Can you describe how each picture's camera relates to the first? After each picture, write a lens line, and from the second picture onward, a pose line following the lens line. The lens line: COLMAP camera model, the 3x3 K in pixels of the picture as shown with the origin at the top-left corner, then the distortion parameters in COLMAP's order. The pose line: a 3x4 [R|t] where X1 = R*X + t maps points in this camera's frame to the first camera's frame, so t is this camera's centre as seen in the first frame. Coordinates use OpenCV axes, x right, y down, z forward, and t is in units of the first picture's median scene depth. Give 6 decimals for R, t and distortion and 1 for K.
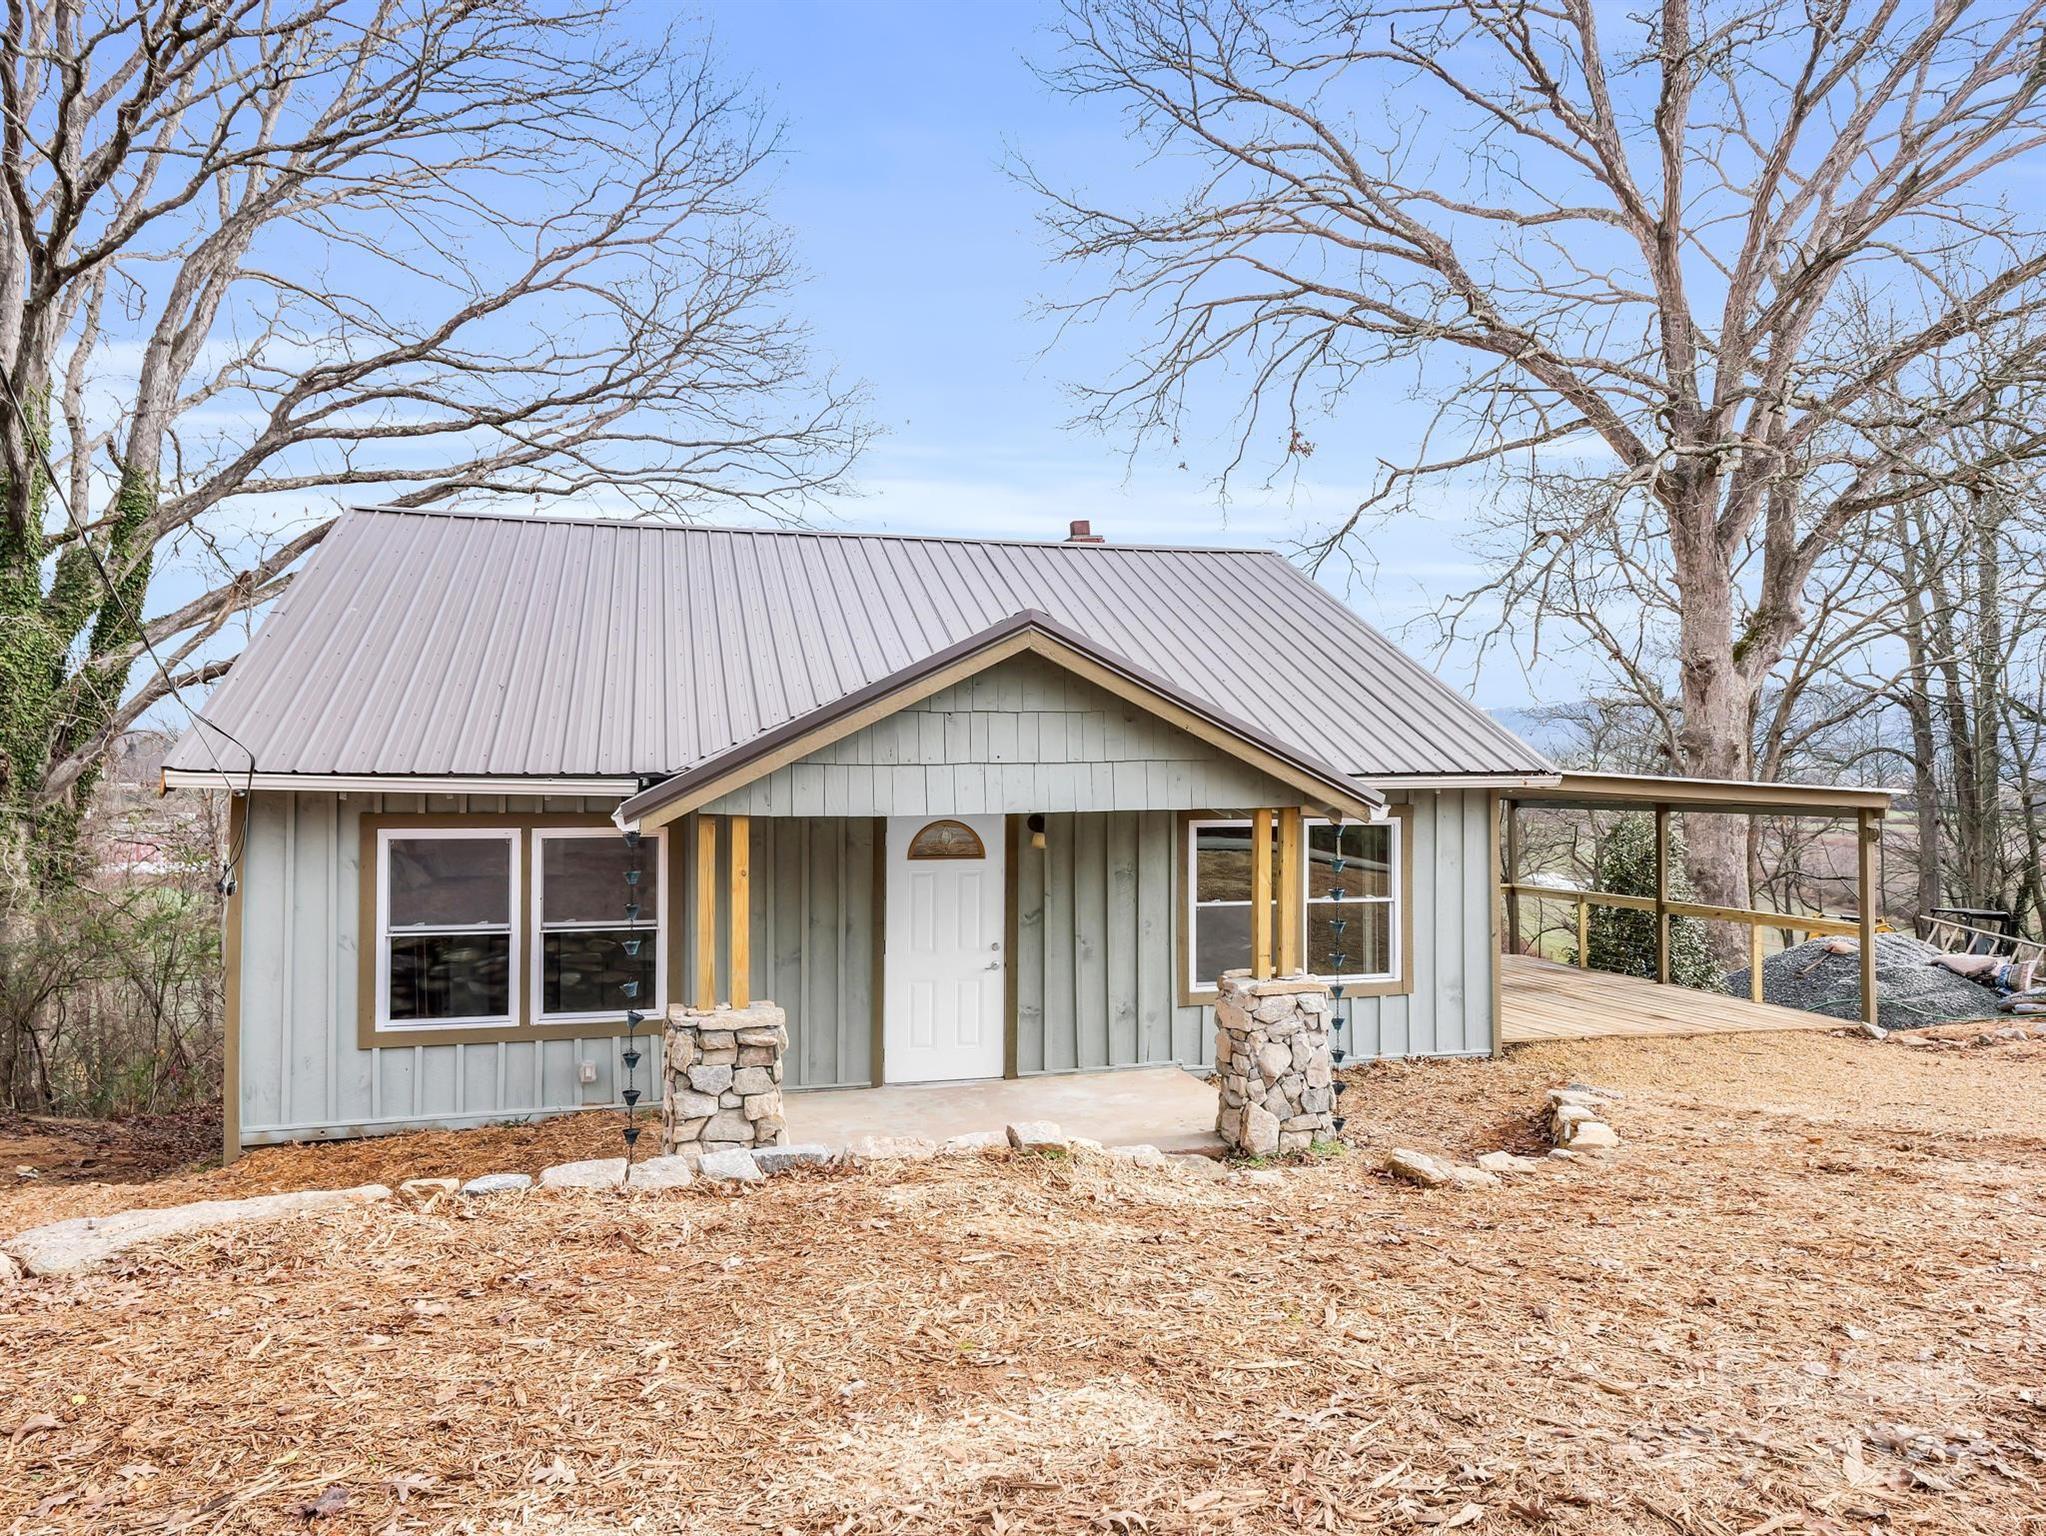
lens RADIAL K [[1312.6, 0, 1014.1], [0, 1312.6, 768.8], [0, 0, 1]] dist [-0.004980, 0.001013]
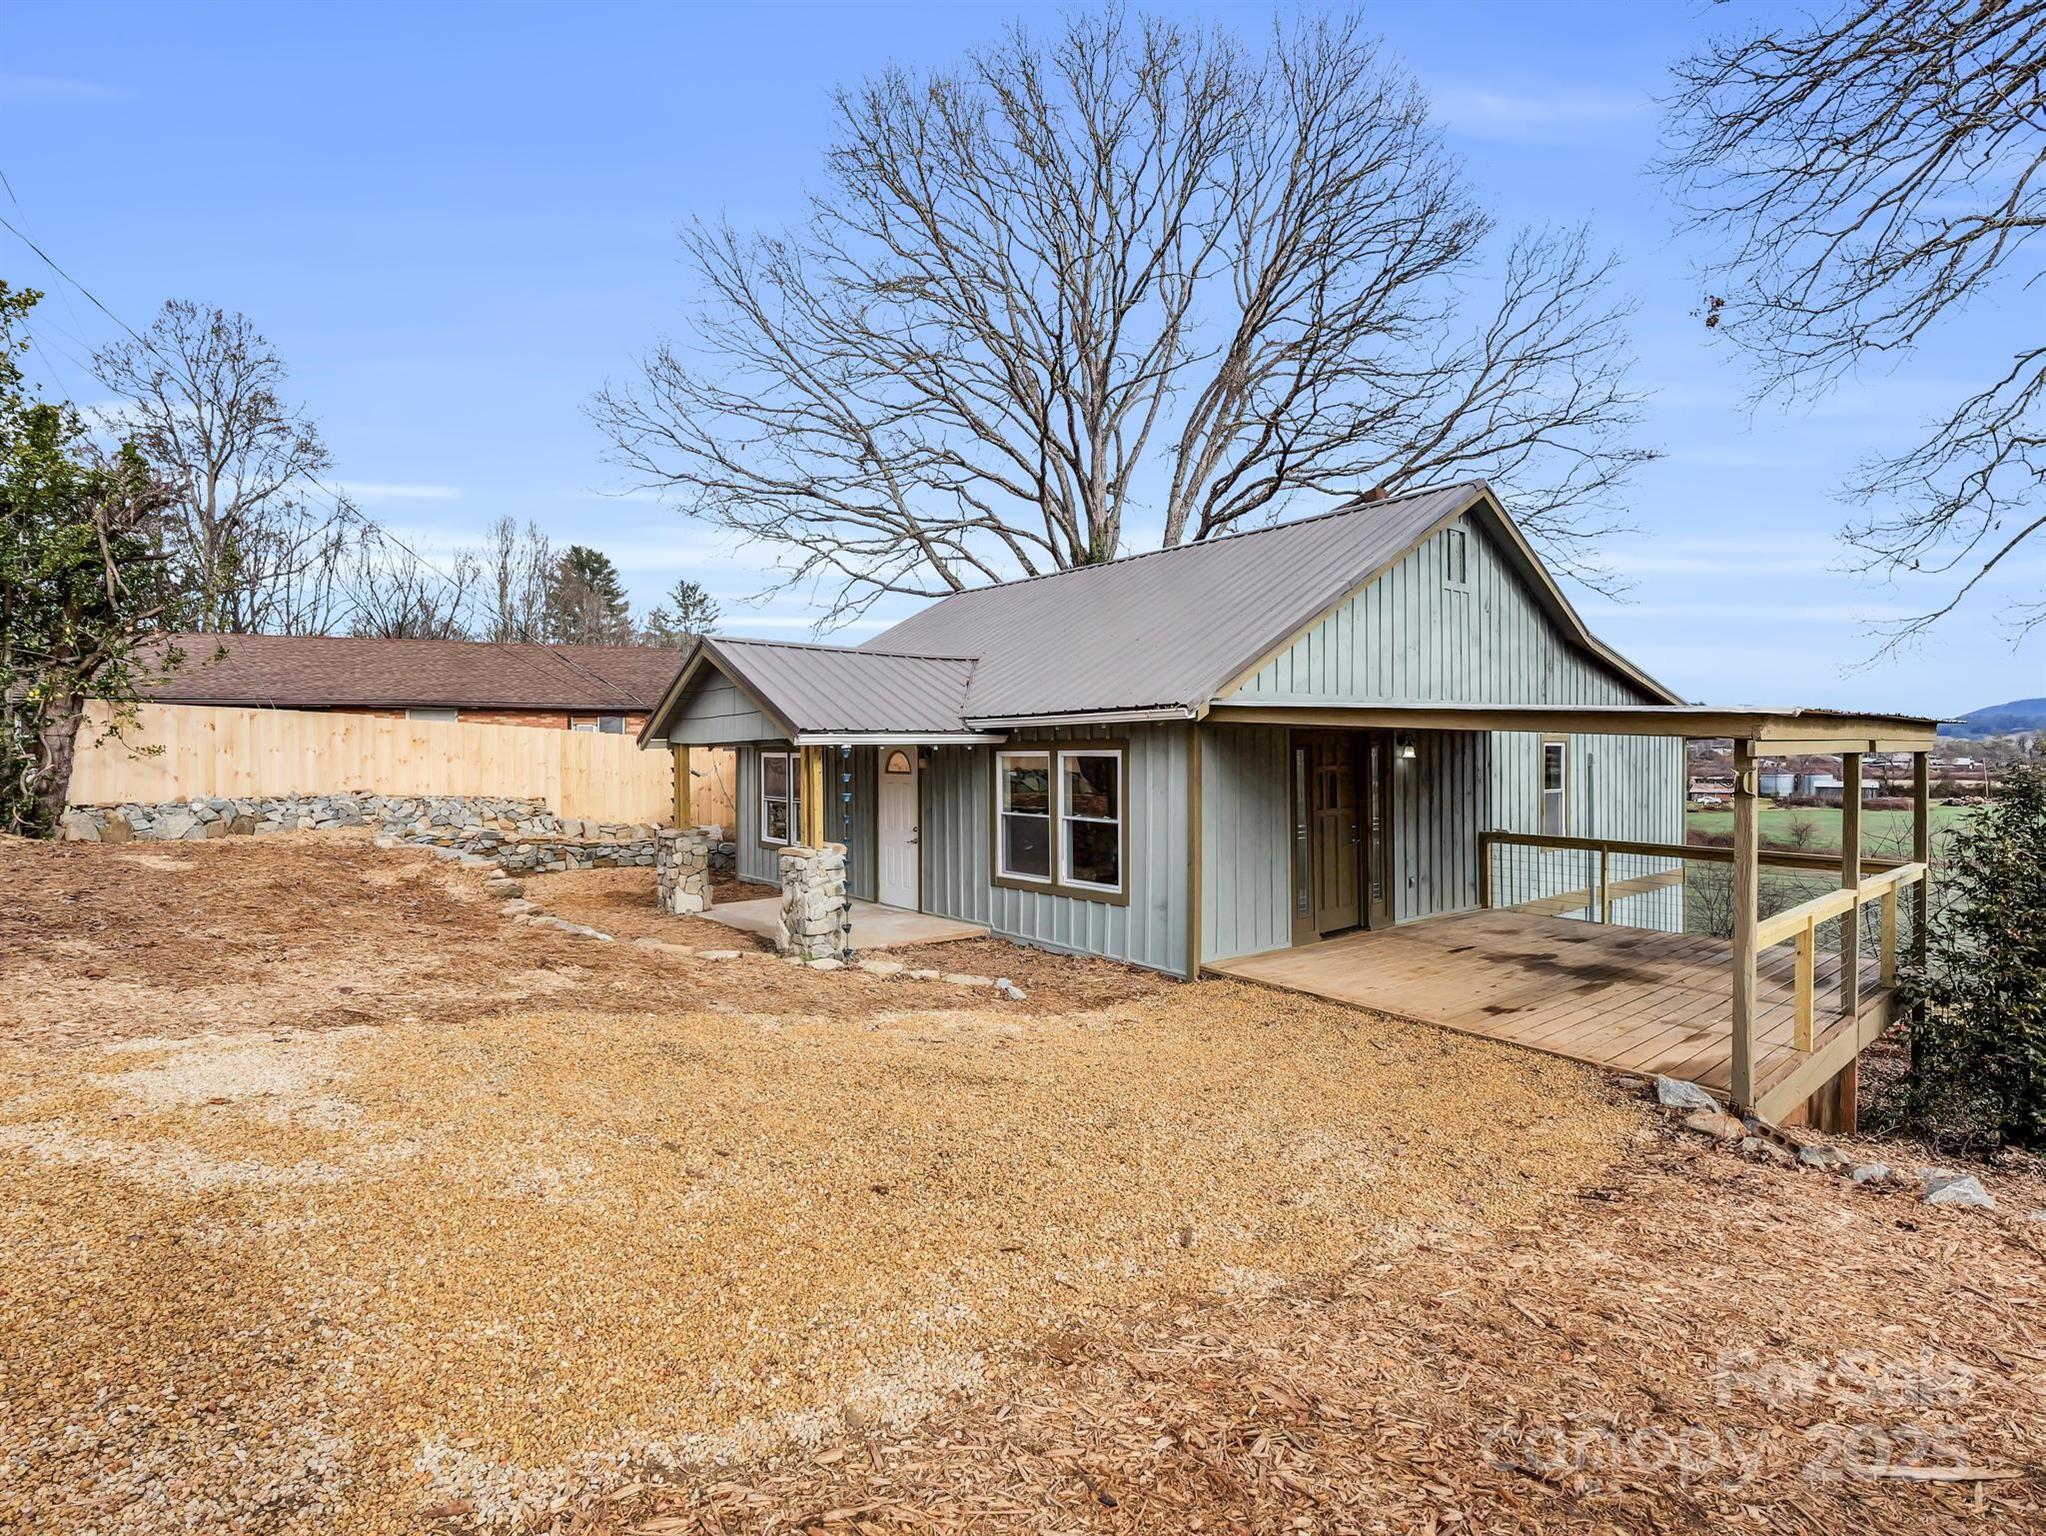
lens RADIAL K [[1016.5, 0, 1057.6], [0, 1016.5, 749.8], [0, 0, 1]] dist [-0.005176, -0.003251]
pose [[0.440066, 0.001510, -0.897964, 1.069382], [0.014008, 0.999865, 0.008547, 0.028053], [0.897856, -0.016340, 0.439985, 0.562250]]
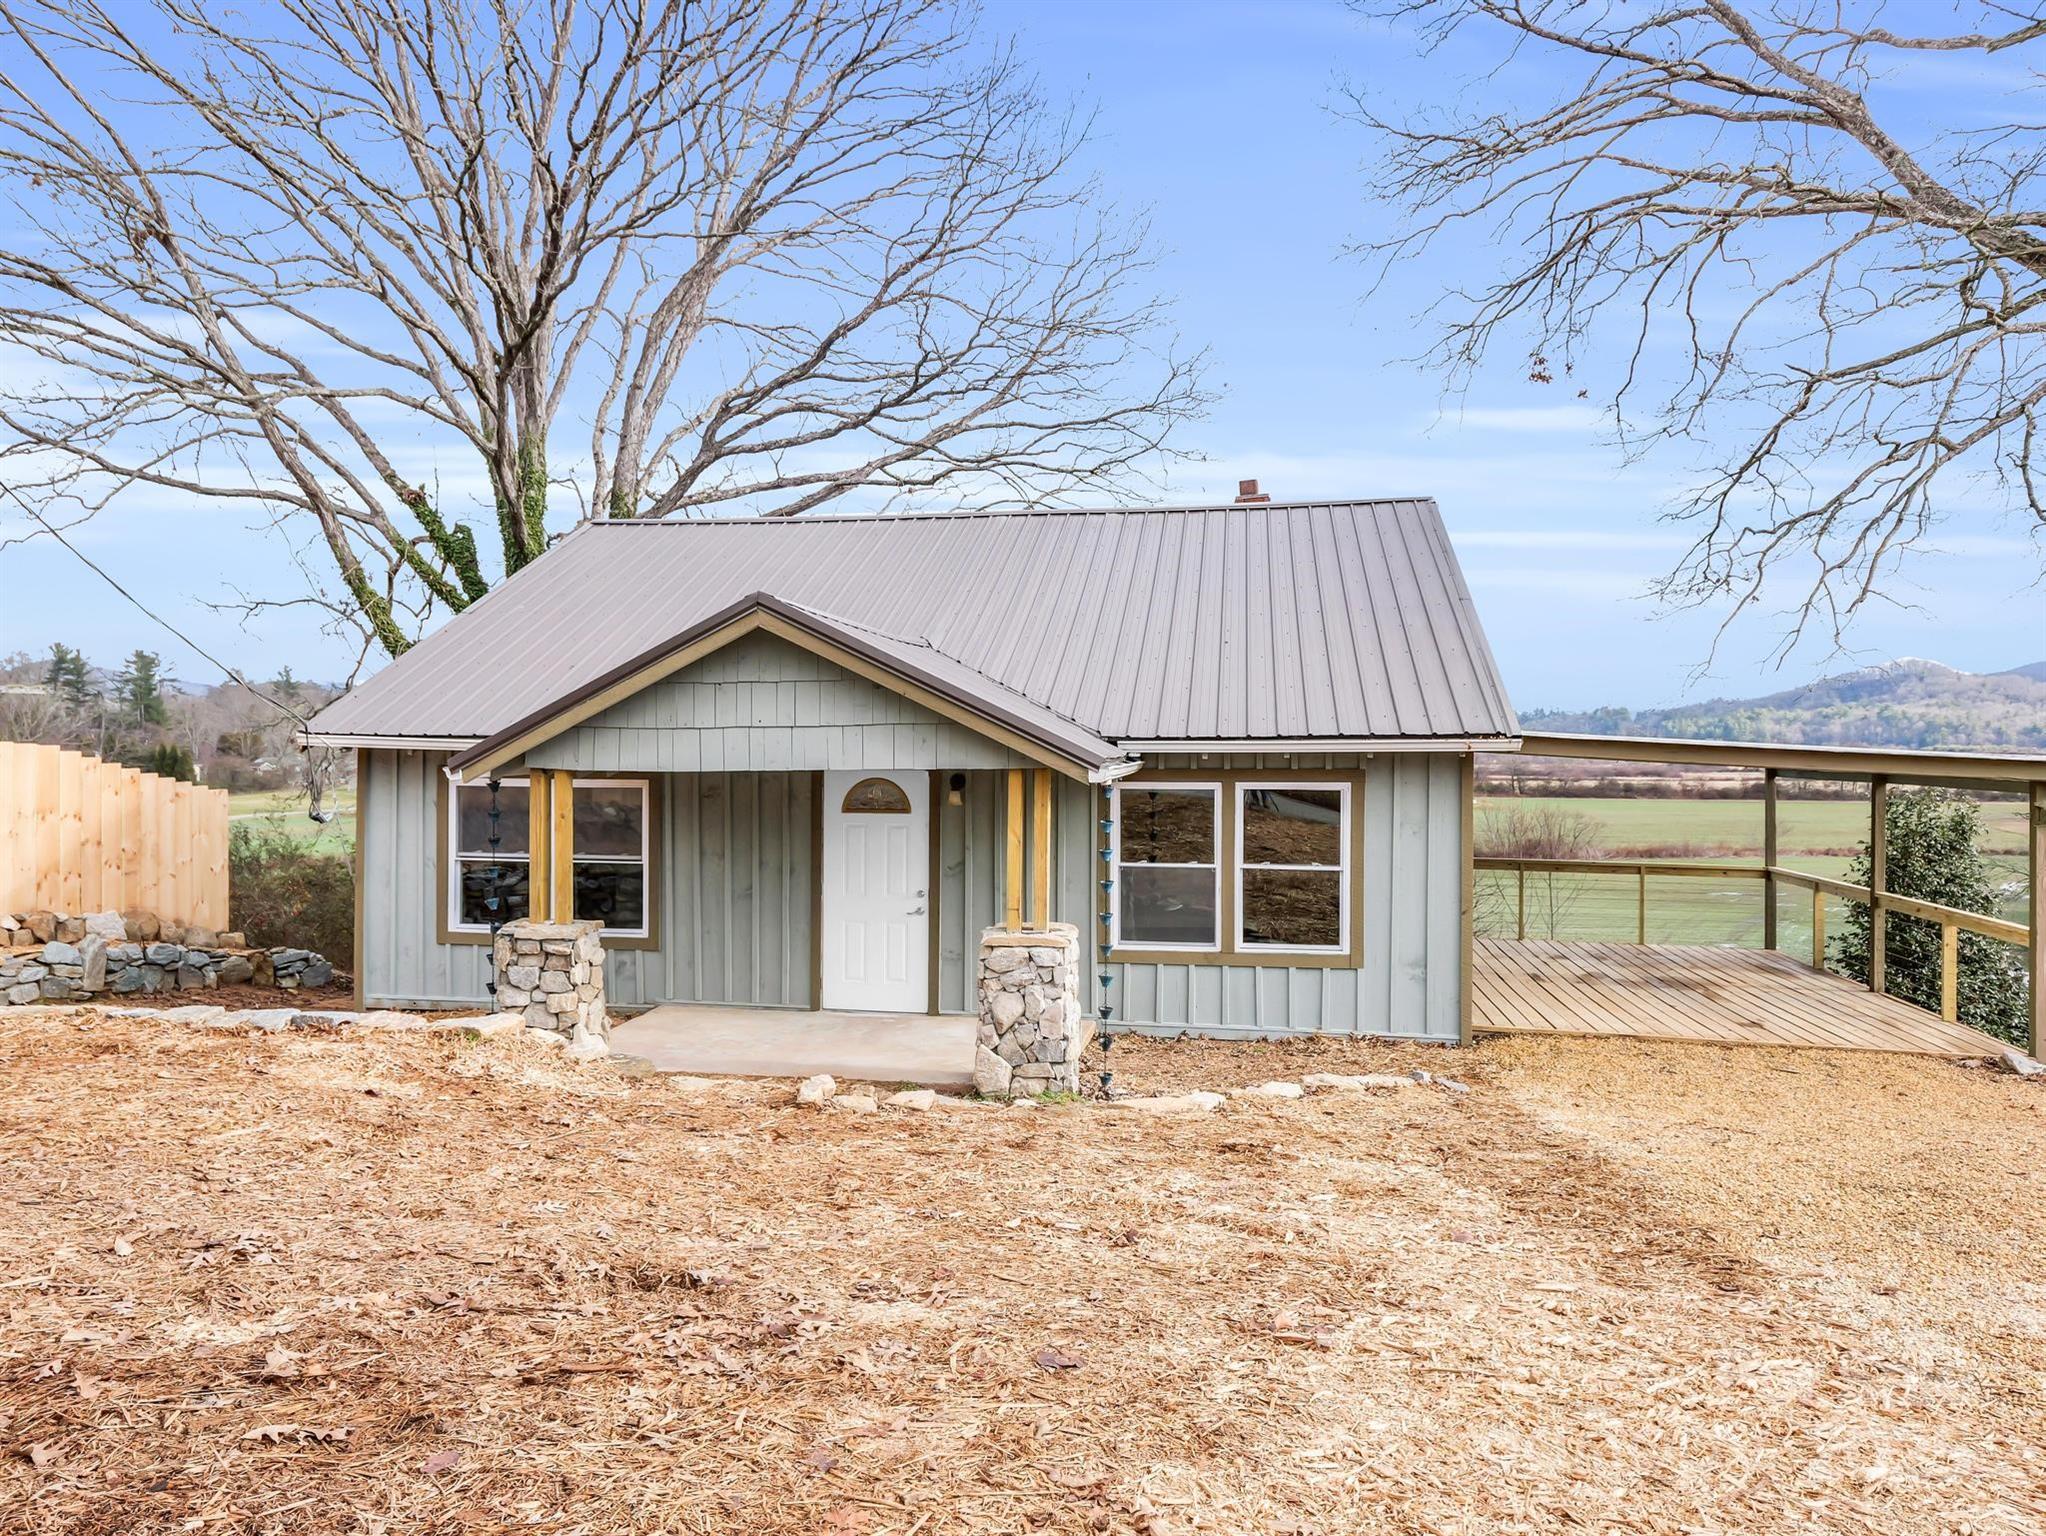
lens RADIAL K [[1312.6, 0, 1037.7], [0, 1312.6, 776.5], [0, 0, 1]] dist [-0.004980, 0.001013]
pose [[0.907852, 0.014388, -0.419043, 0.487678], [0.000274, 0.999390, 0.034908, -0.000732], [0.419290, -0.031806, 0.907295, 0.043918]]
